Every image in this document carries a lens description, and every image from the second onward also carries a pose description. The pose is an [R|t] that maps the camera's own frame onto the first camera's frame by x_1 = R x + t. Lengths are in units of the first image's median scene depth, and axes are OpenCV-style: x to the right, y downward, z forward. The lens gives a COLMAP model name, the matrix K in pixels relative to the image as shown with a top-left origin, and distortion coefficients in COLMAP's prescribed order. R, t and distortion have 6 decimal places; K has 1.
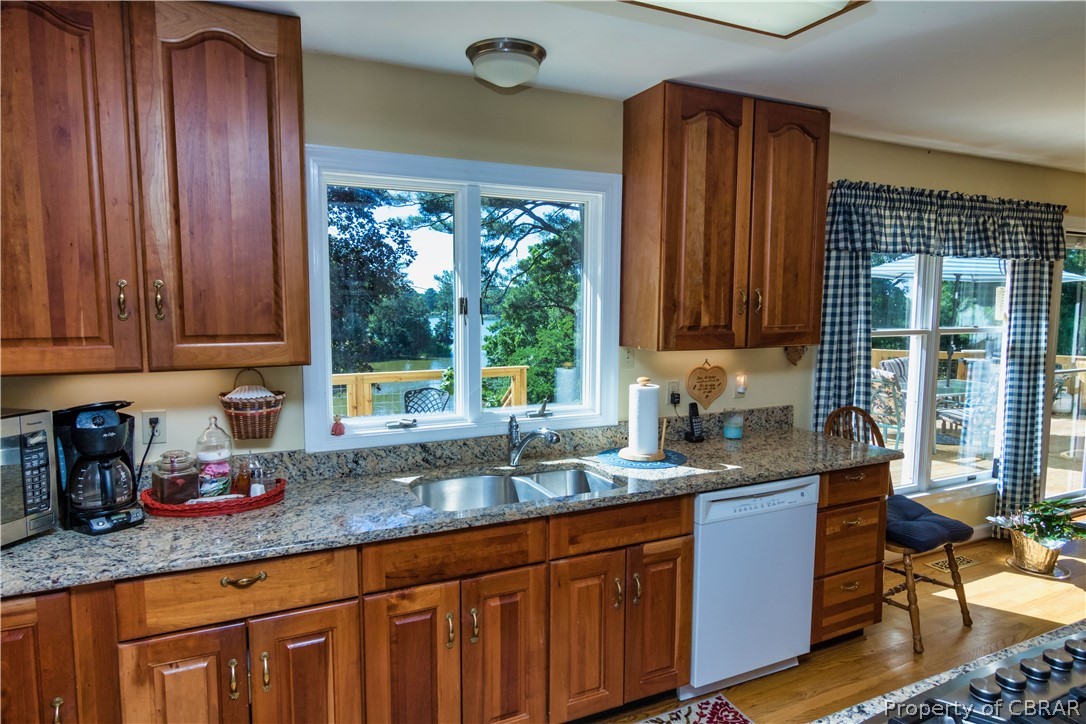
lens RADIAL K [[642.2, 0, 543.0], [0, 642.2, 362.0], [0, 0, 1]] dist [-0.003276, -0.000044]
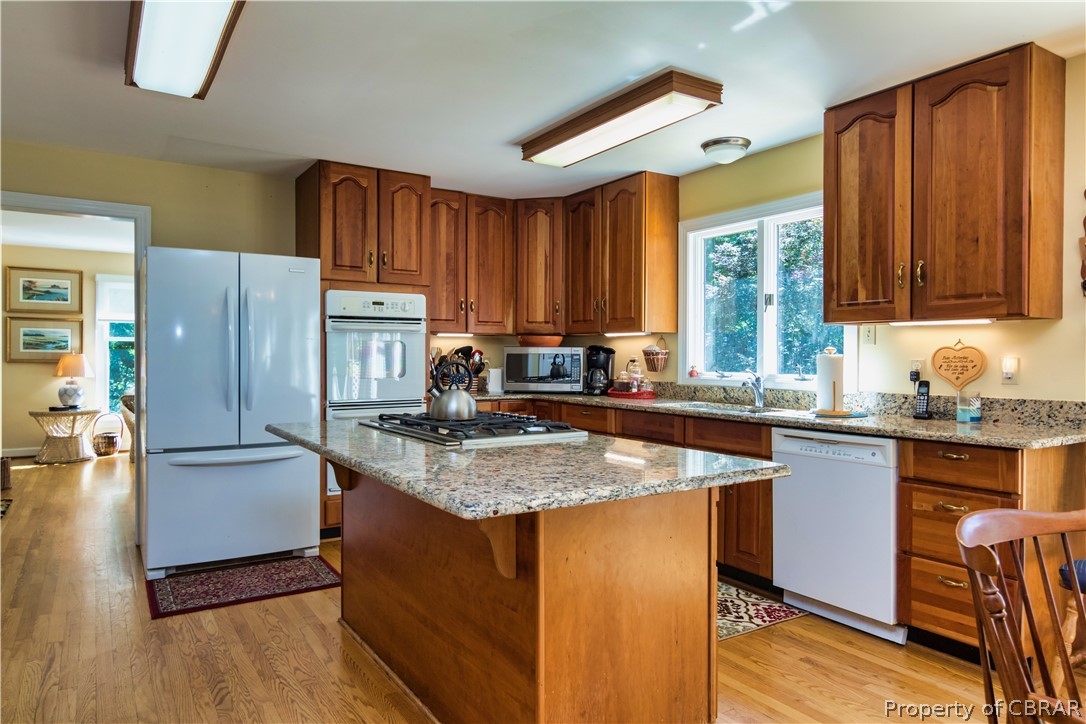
lens RADIAL K [[708.9, 0, 543.0], [0, 708.9, 362.0], [0, 0, 1]] dist [0.001667, 0.000654]
pose [[0.128862, 0.006441, -0.991642, 1.433044], [-0.099338, 0.995033, -0.006445, 0.115058], [0.986674, 0.099338, 0.128862, 0.301246]]
